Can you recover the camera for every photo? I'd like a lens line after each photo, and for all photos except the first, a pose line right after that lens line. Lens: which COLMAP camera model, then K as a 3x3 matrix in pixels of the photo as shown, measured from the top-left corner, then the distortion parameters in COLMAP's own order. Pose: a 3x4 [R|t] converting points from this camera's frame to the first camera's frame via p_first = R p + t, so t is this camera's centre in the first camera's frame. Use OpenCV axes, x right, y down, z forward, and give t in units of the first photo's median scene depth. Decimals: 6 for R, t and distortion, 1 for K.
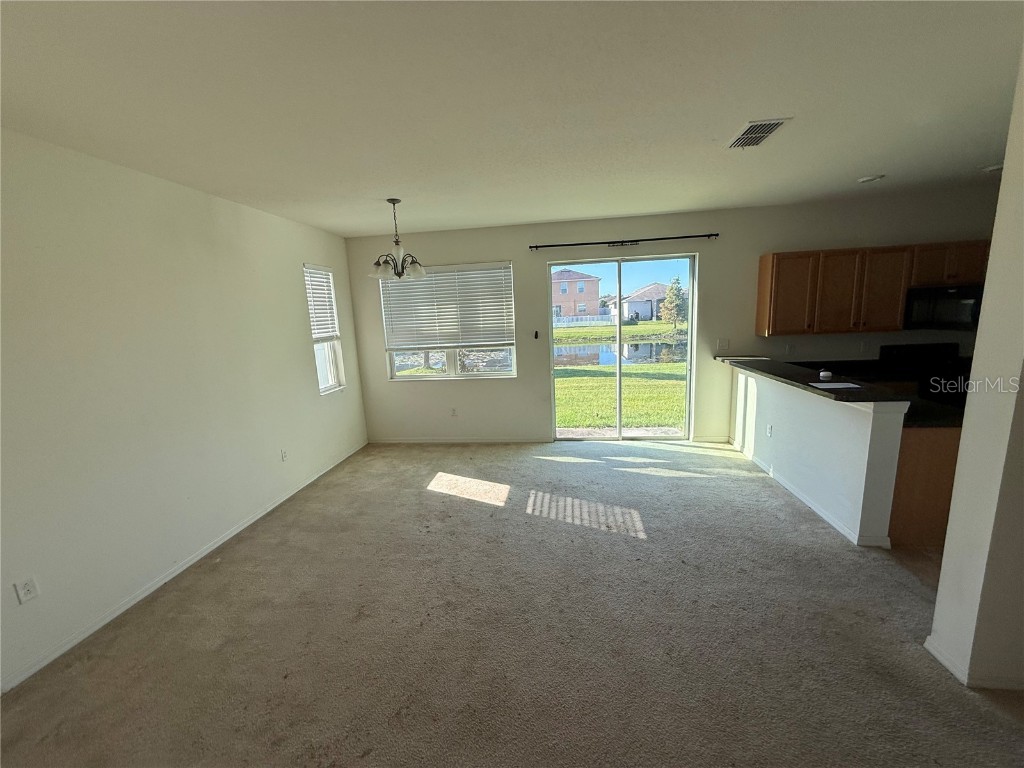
lens RADIAL K [[407.6, 0, 509.2], [0, 407.6, 383.9], [0, 0, 1]] dist [-0.000103, -0.000333]
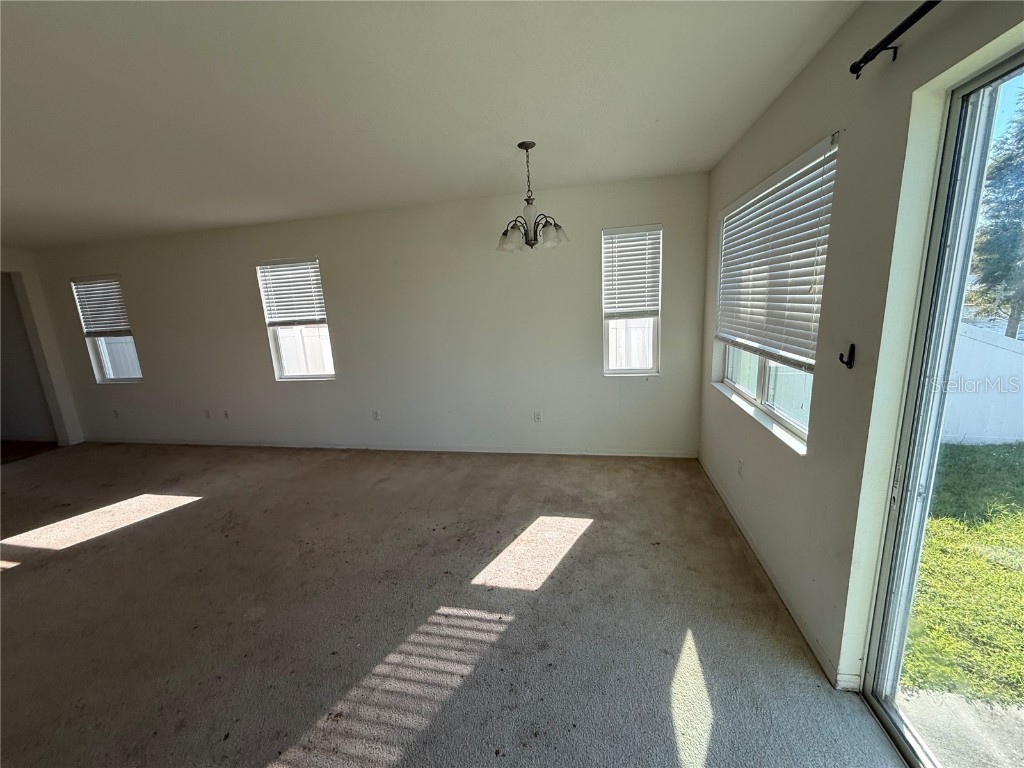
lens RADIAL K [[407.6, 0, 509.2], [0, 407.6, 383.9], [0, 0, 1]] dist [-0.000103, -0.000333]
pose [[-0.086645, 0.251865, -0.963876, 0.481212], [-0.115287, 0.958479, 0.260818, -0.182232], [0.989546, 0.133721, -0.054011, 0.903335]]
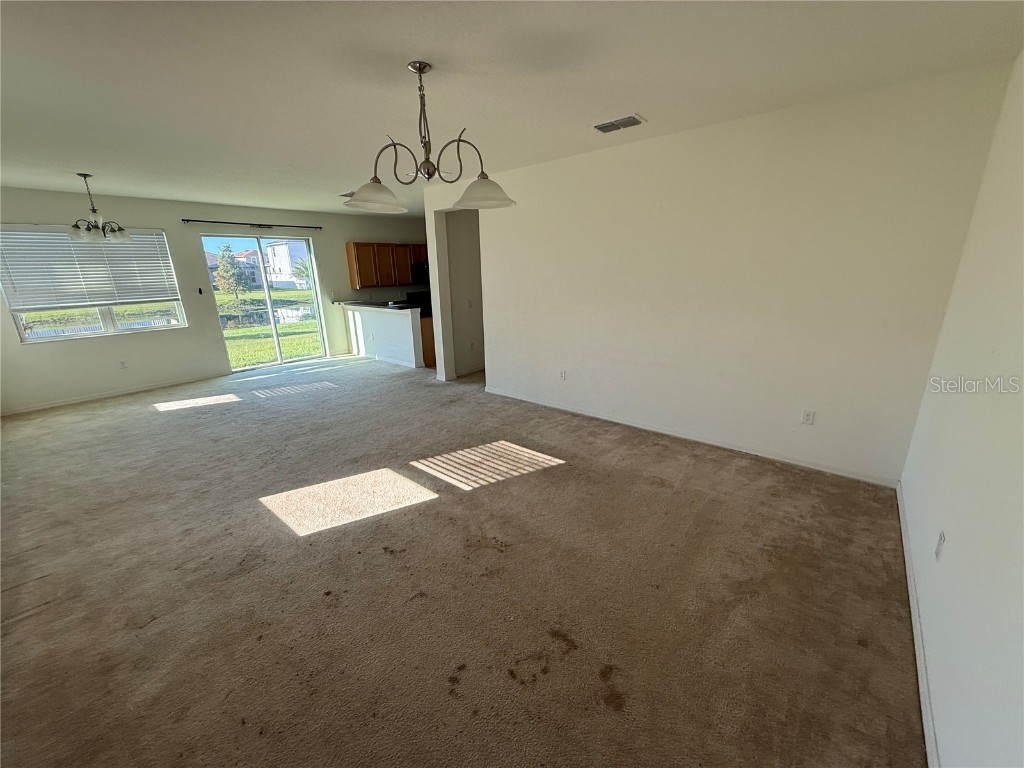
lens RADIAL K [[407.6, 0, 509.2], [0, 407.6, 383.9], [0, 0, 1]] dist [-0.000103, -0.000333]
pose [[0.546216, -0.199838, 0.813457, -0.583327], [0.144561, 0.979043, 0.143447, 0.139214], [-0.825076, 0.039241, 0.563658, -0.580579]]
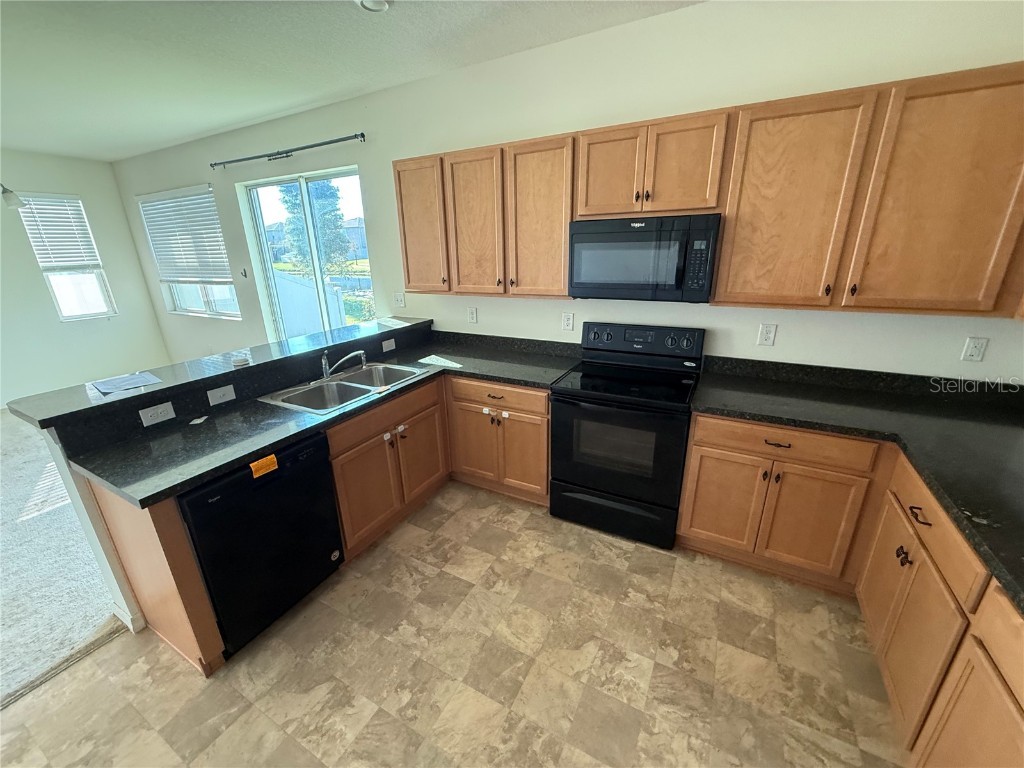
lens RADIAL K [[407.6, 0, 509.2], [0, 407.6, 383.9], [0, 0, 1]] dist [-0.000103, -0.000333]
pose [[0.929960, 0.142452, -0.338944, 1.104548], [-0.084382, 0.979977, 0.180347, -0.110663], [0.357848, -0.139115, 0.923359, 0.432627]]
